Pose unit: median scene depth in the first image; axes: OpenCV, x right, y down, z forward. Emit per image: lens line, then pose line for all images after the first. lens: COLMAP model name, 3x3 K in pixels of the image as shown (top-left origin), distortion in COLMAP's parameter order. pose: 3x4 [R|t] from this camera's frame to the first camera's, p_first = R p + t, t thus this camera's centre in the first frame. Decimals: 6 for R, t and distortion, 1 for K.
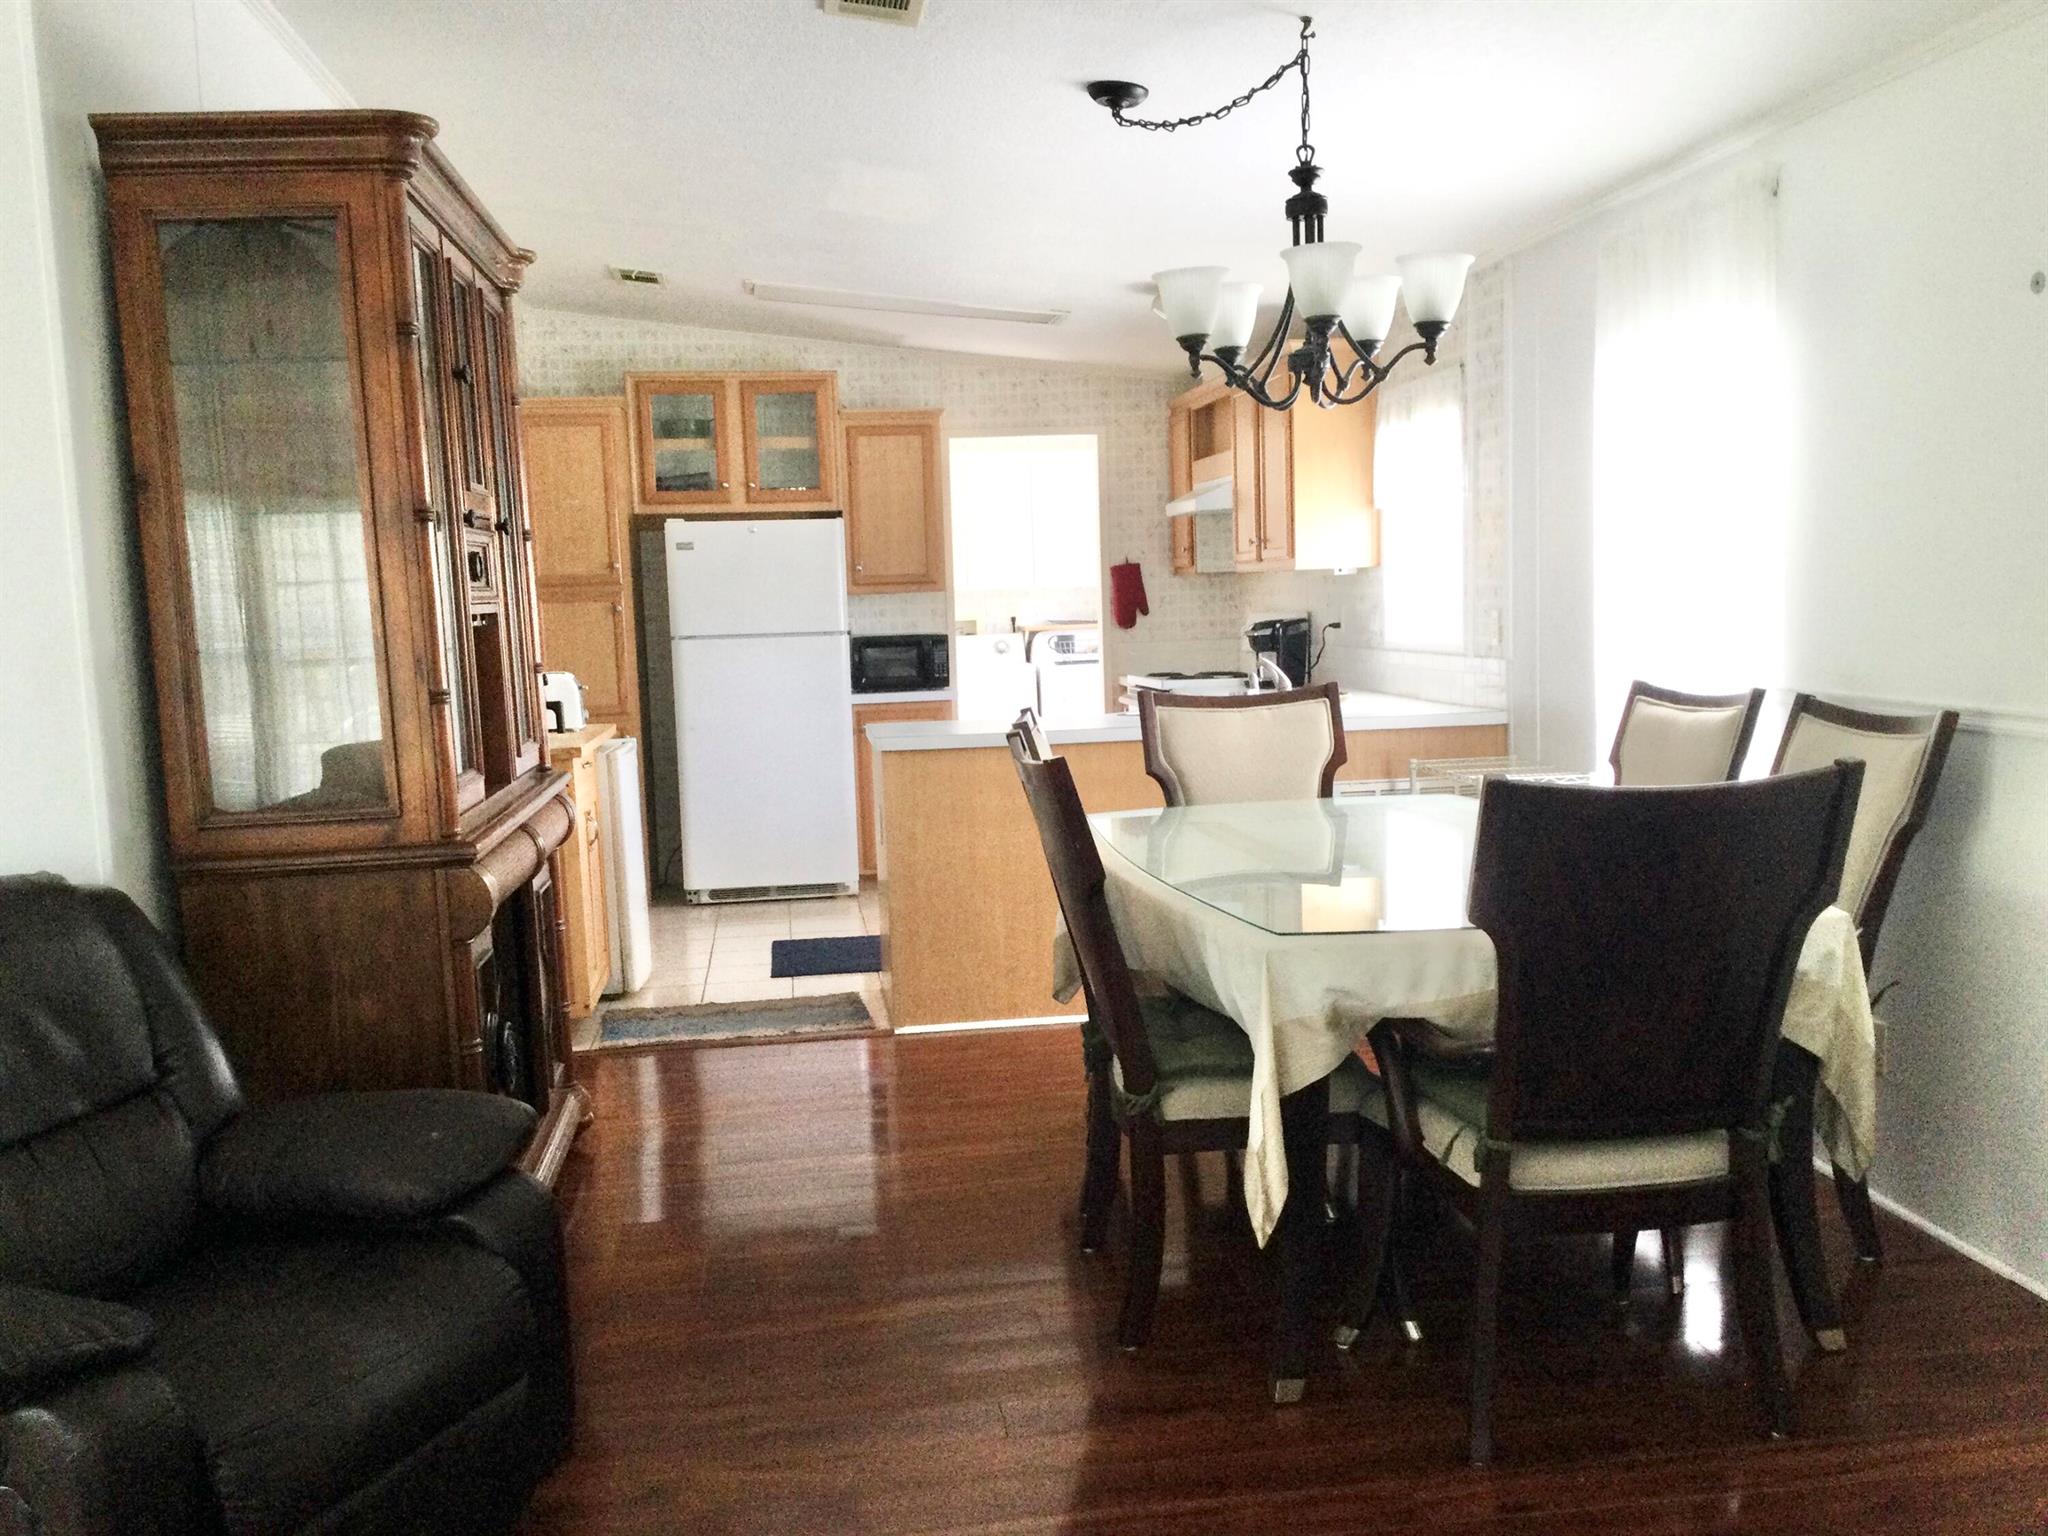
lens RADIAL K [[1857.2, 0, 1033.4], [0, 1857.2, 802.0], [0, 0, 1]] dist [0.128701, -0.258354]
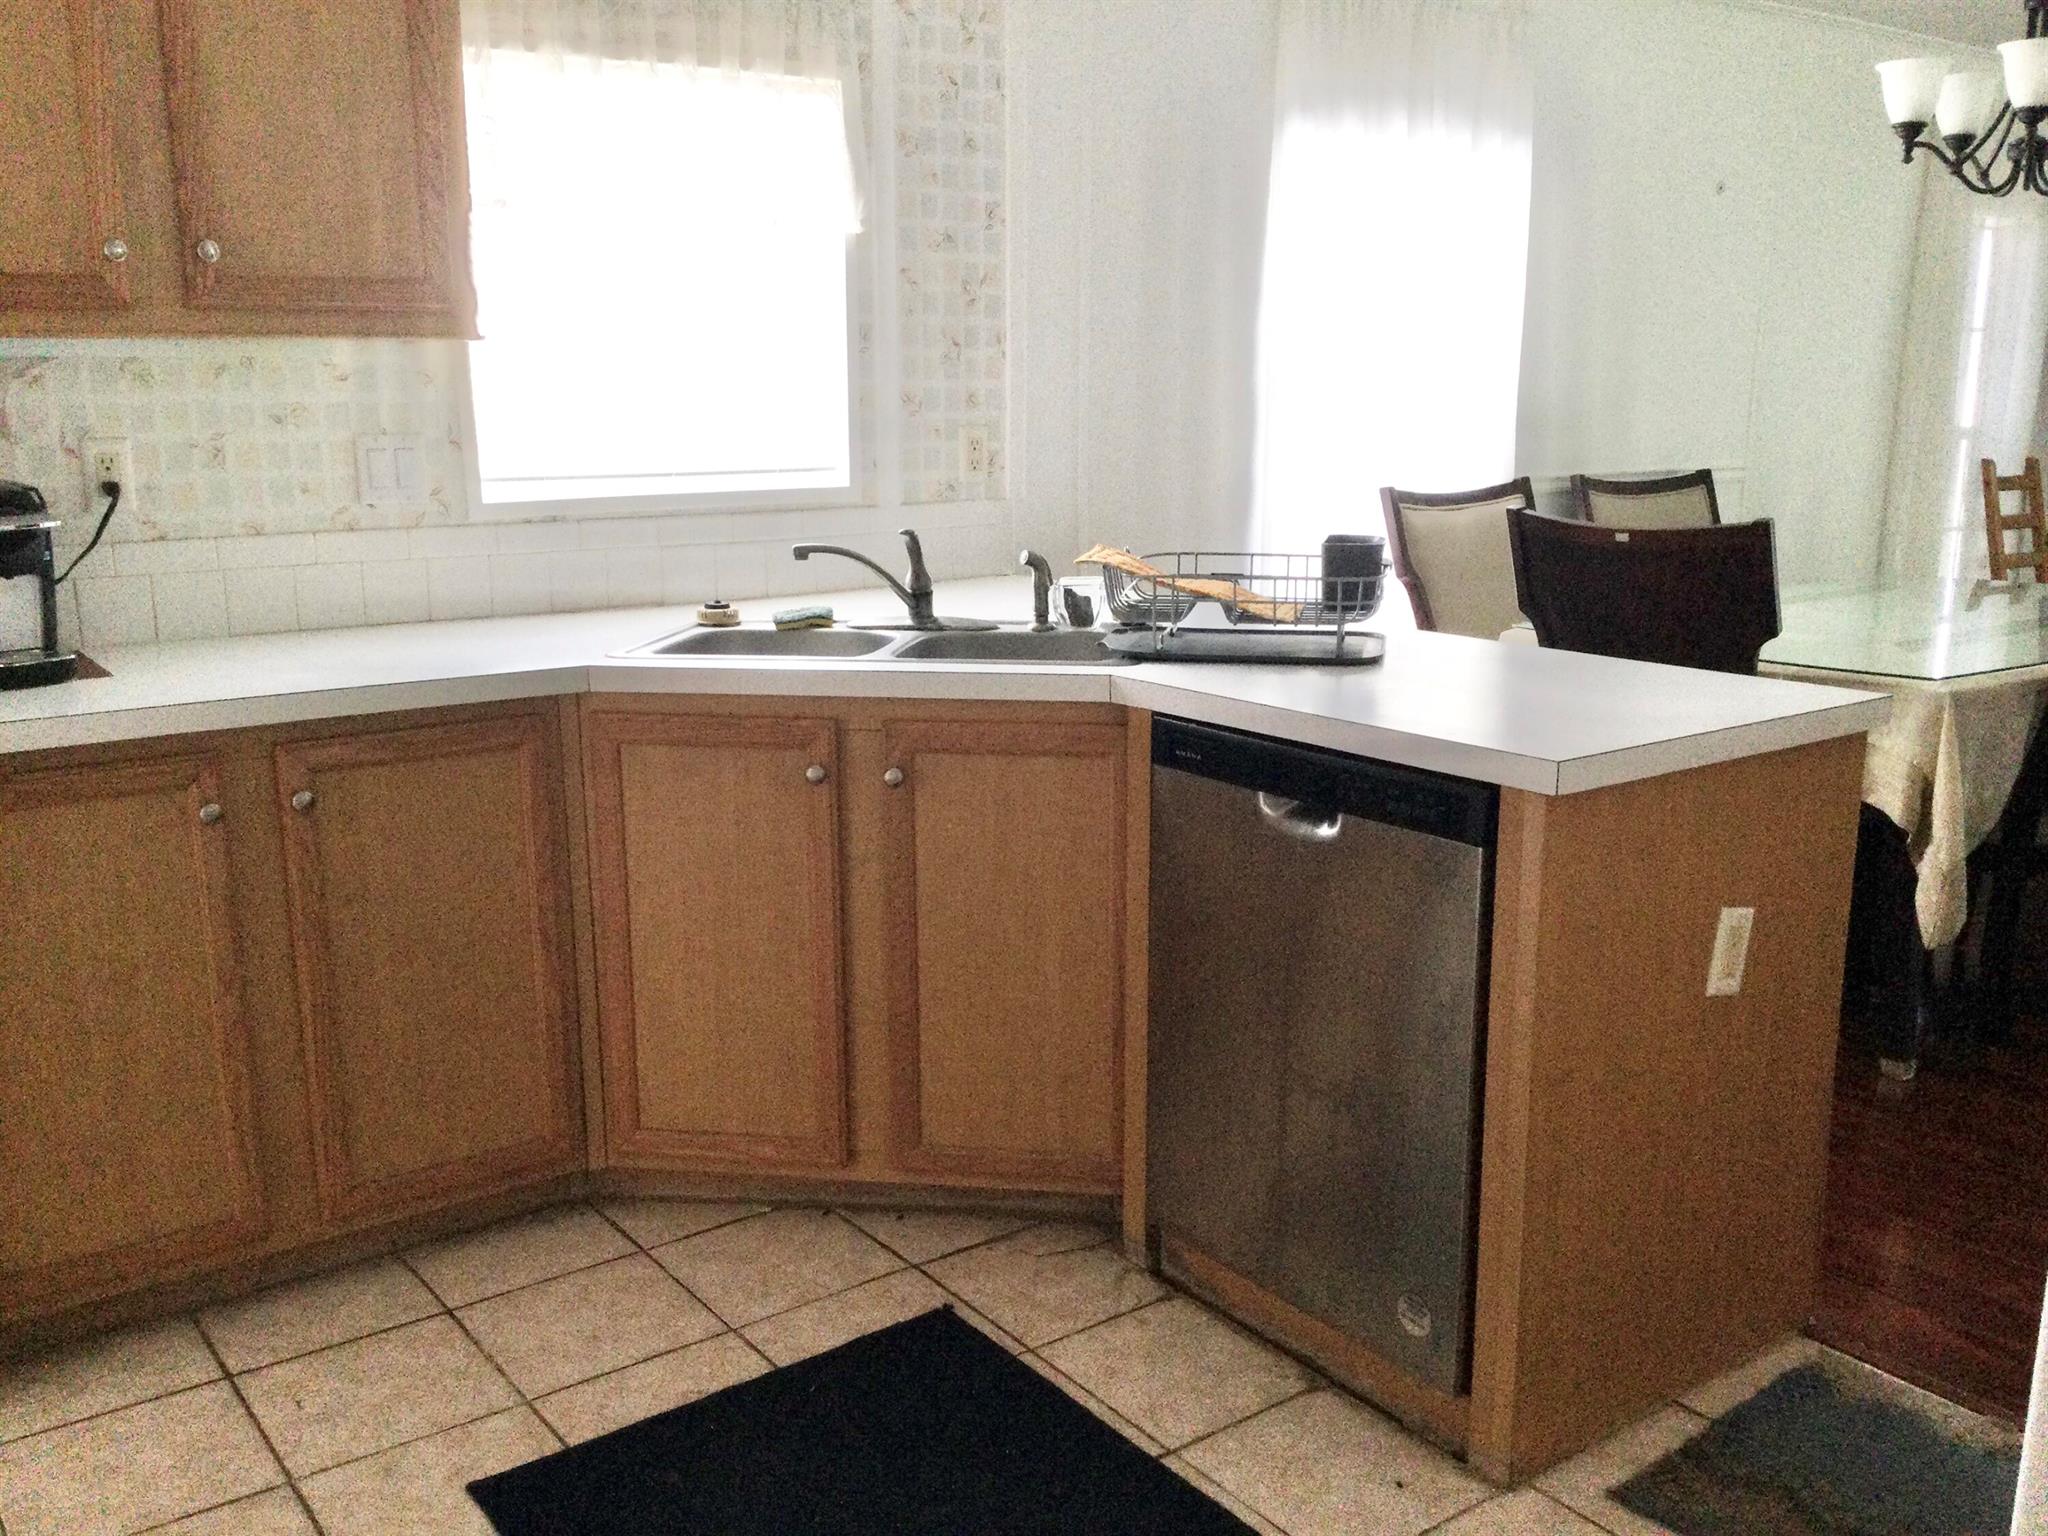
lens RADIAL K [[1857.2, 0, 1033.4], [0, 1857.2, 802.0], [0, 0, 1]] dist [0.128701, -0.258354]
pose [[-0.481073, -0.162077, 0.861568, -0.248619], [0.118283, 0.961776, 0.246974, -0.095348], [-0.868664, 0.220722, -0.443514, 0.915362]]
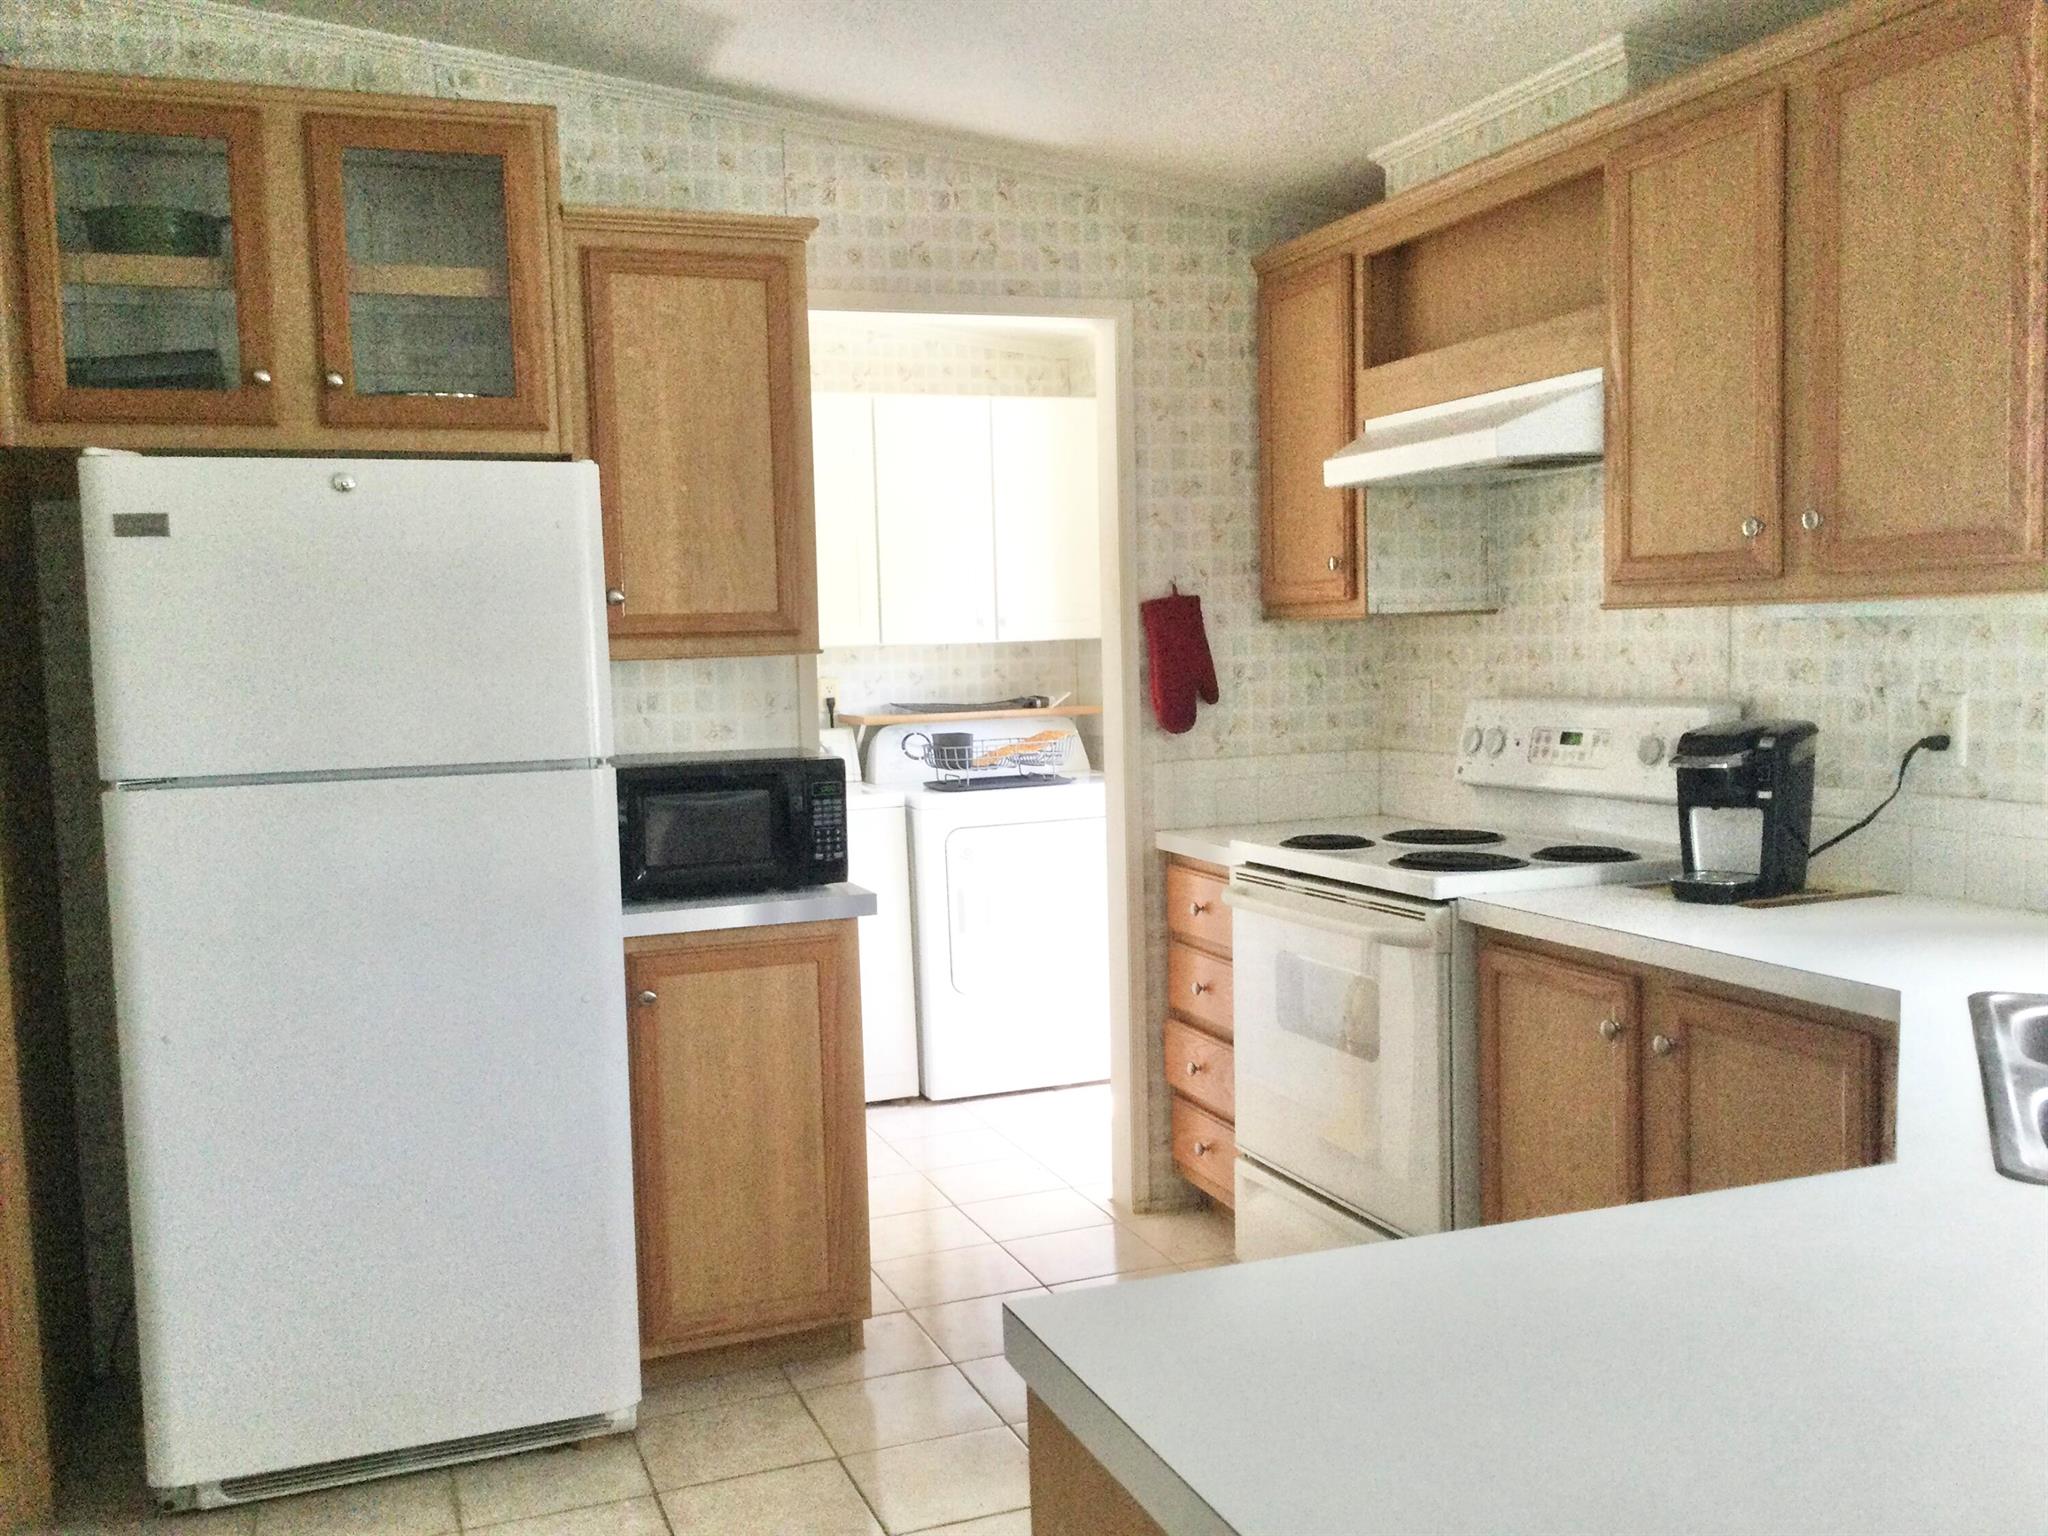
lens RADIAL K [[1857.2, 0, 1033.4], [0, 1857.2, 802.0], [0, 0, 1]] dist [0.128701, -0.258354]
pose [[0.974303, -0.016302, 0.224652, -0.098860], [0.023266, 0.999326, -0.028387, -0.067670], [-0.224038, 0.032884, 0.974026, 0.589594]]
